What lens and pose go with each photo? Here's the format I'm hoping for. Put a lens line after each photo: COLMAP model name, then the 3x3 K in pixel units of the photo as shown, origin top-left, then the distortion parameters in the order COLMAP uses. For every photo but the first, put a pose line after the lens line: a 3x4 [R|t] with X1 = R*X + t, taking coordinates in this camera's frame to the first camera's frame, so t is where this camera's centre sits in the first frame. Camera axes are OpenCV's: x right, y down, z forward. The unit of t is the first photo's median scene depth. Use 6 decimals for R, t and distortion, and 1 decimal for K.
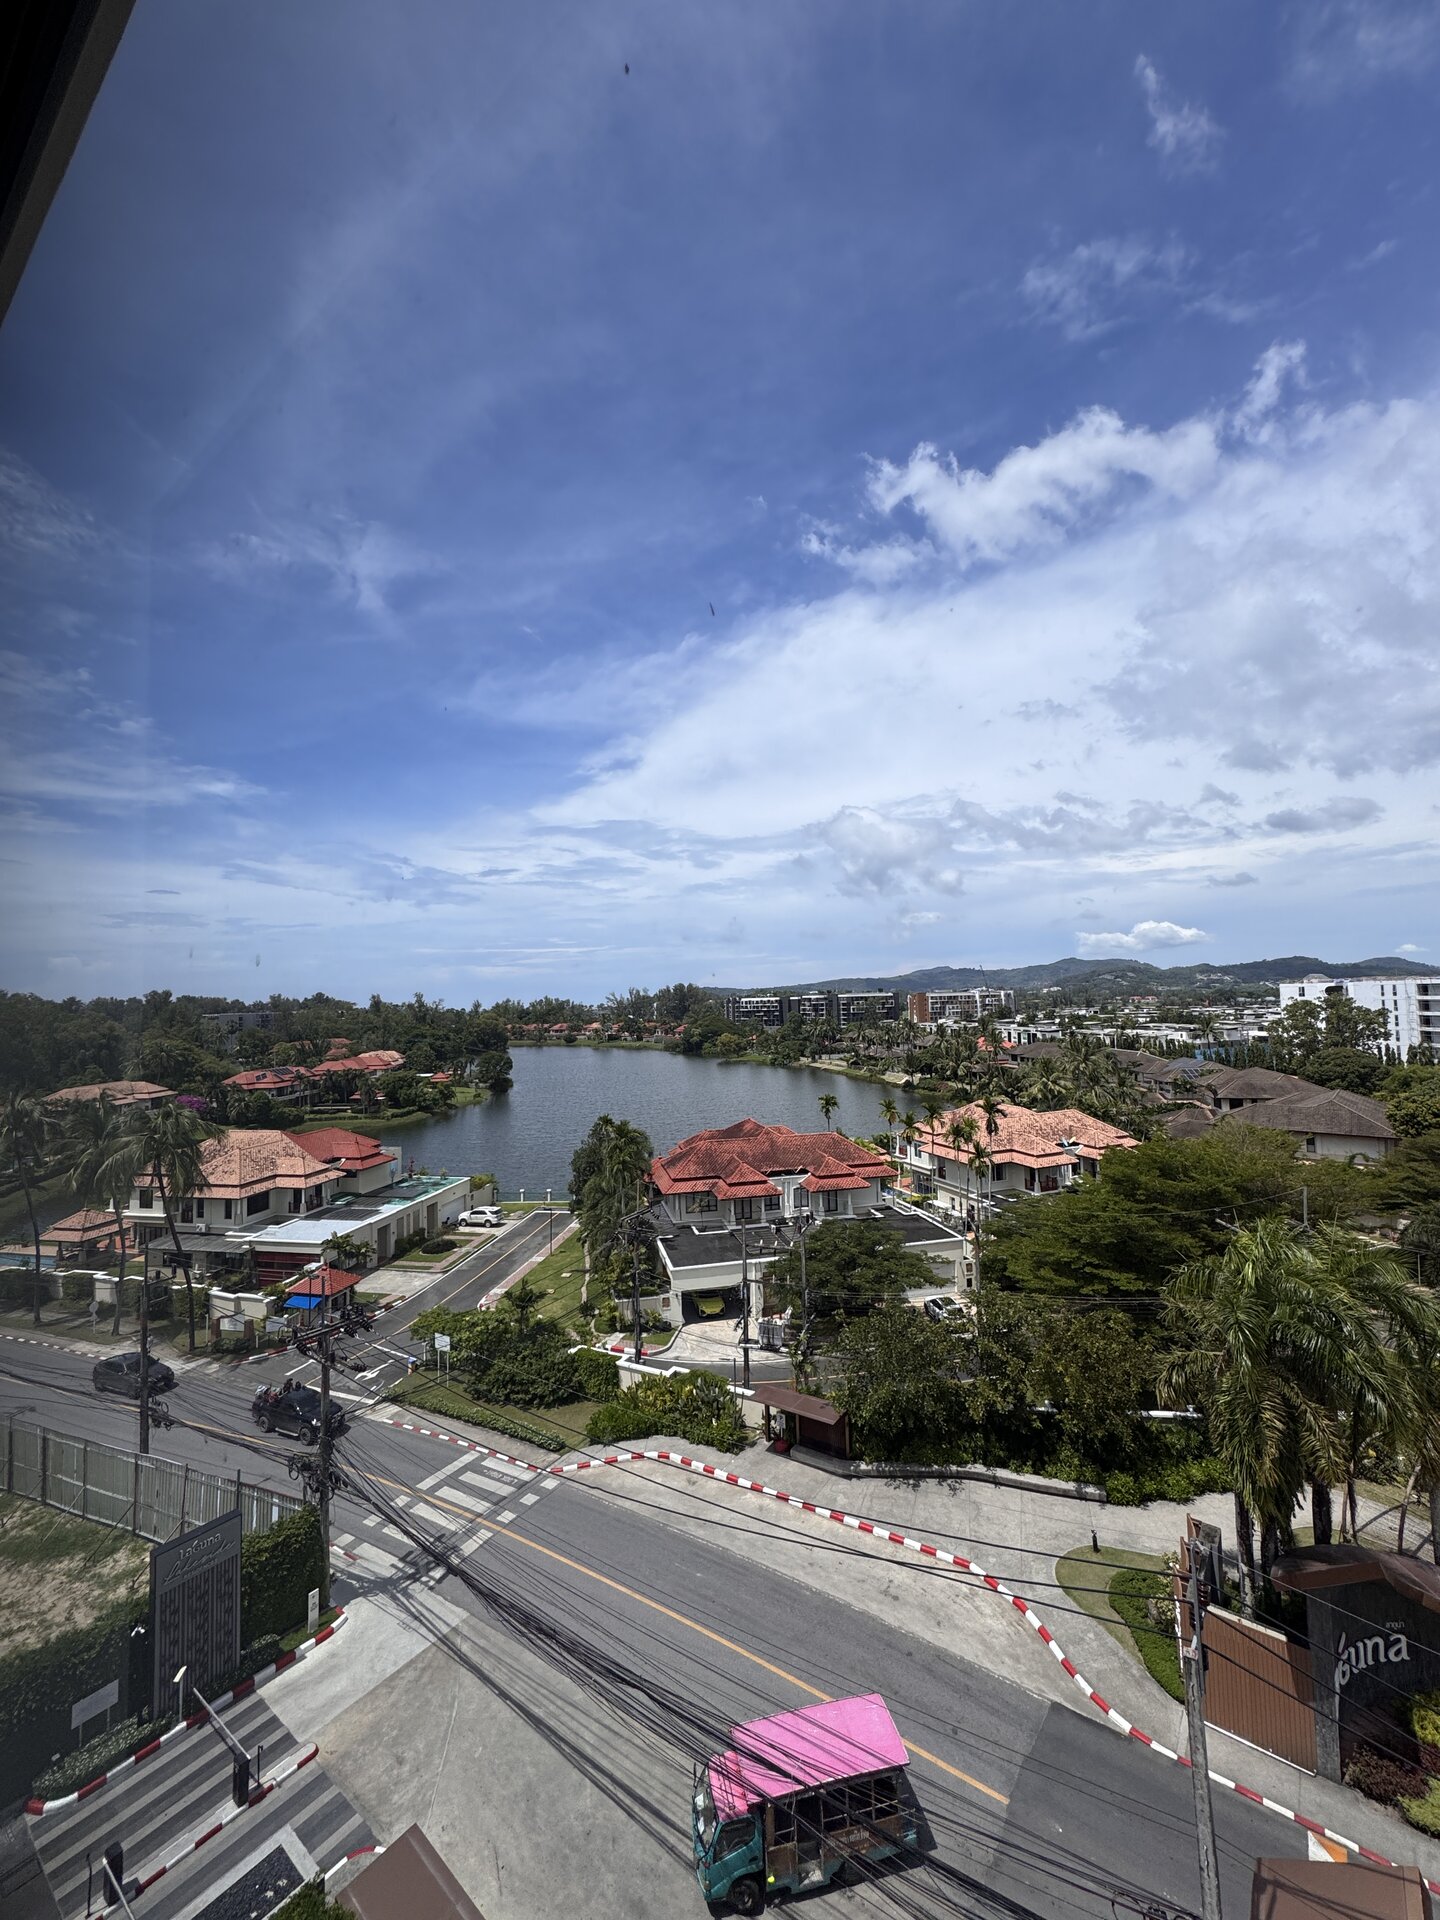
lens RADIAL K [[764.7, 0, 717.1], [0, 764.7, 962.0], [0, 0, 1]] dist [-0.004656, 0.001092]
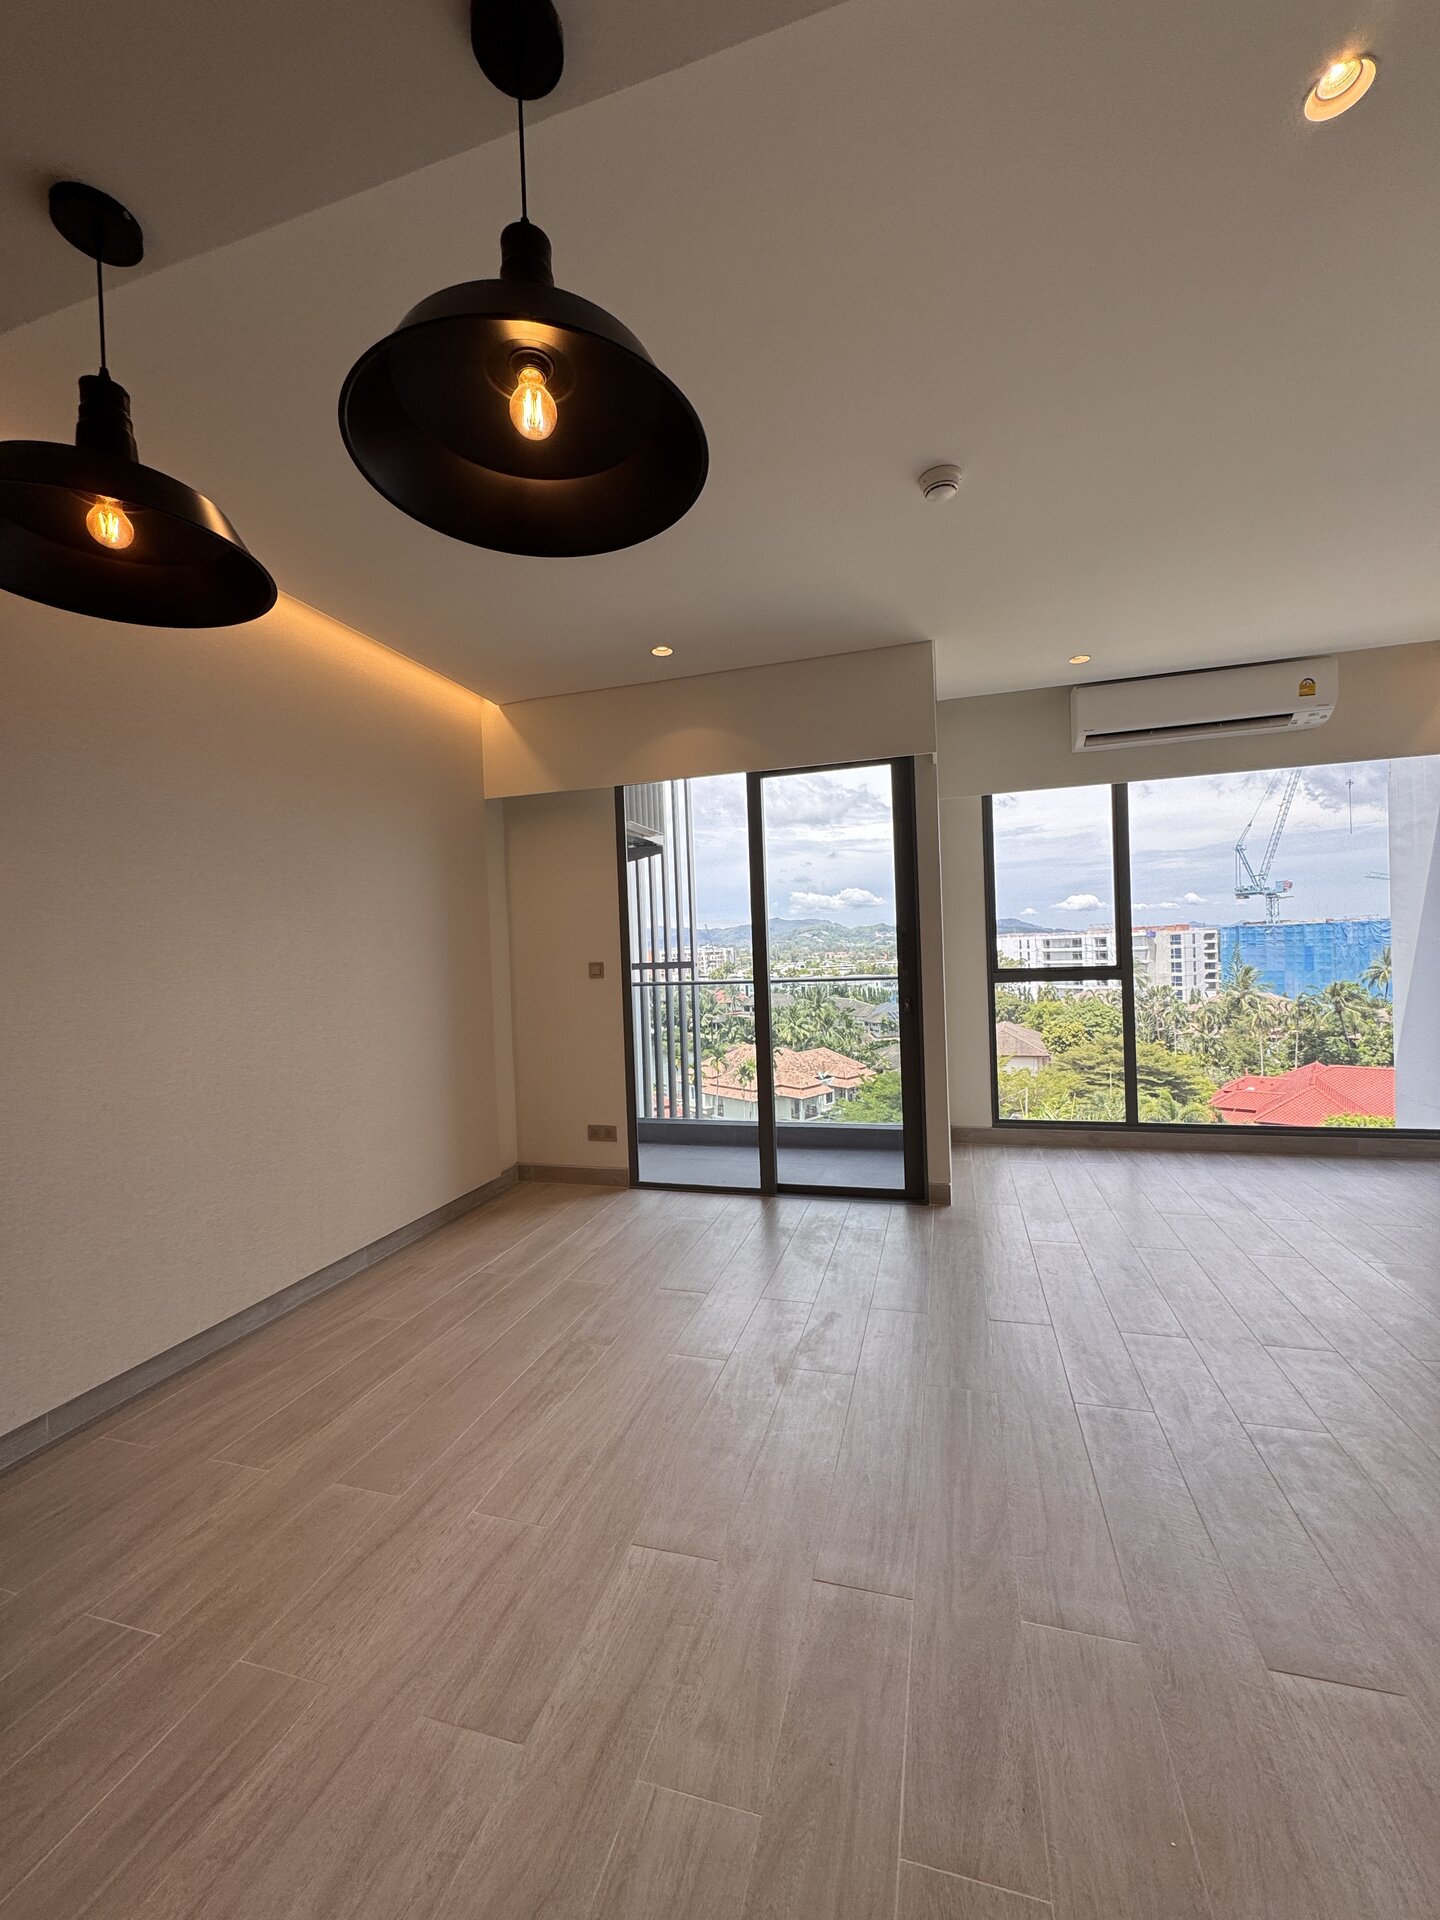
lens RADIAL K [[764.7, 0, 717.7], [0, 764.7, 960.7], [0, 0, 1]] dist [-0.004656, 0.001092]
pose [[0.936657, -0.015140, 0.349921, -0.098505], [-0.003101, 0.998668, 0.051511, 0.001135], [-0.350234, -0.049333, 0.935362, -0.028179]]
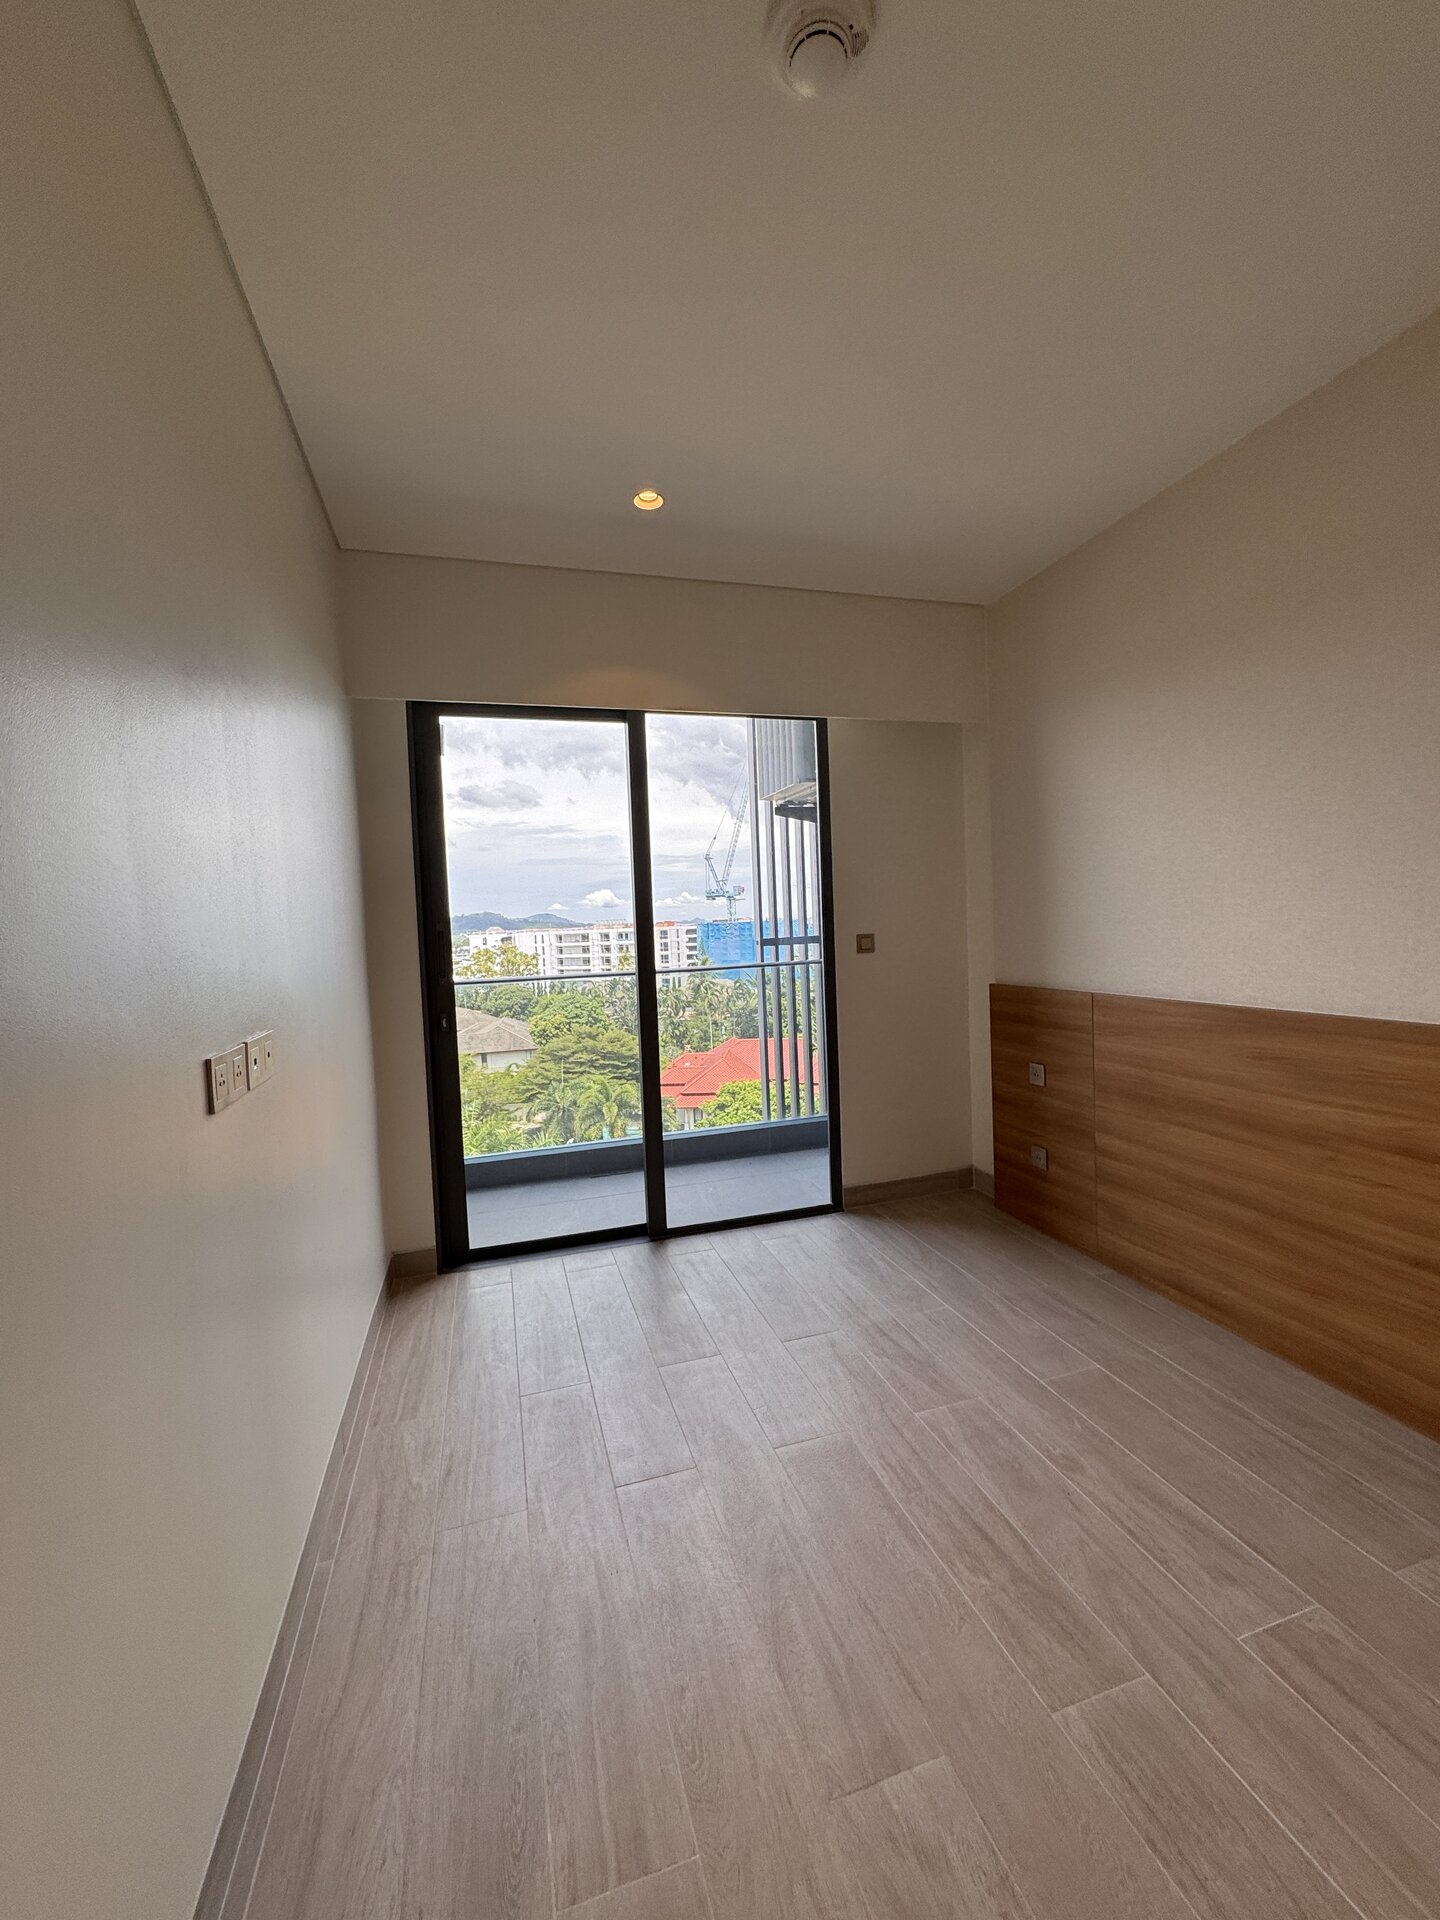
lens RADIAL K [[764.7, 0, 727.5], [0, 764.7, 976.5], [0, 0, 1]] dist [-0.004656, 0.001092]
pose [[0.577732, -0.052560, 0.814533, -0.015936], [-0.013826, 0.997151, 0.074151, -0.002446], [-0.816110, -0.054101, 0.575359, -0.056188]]
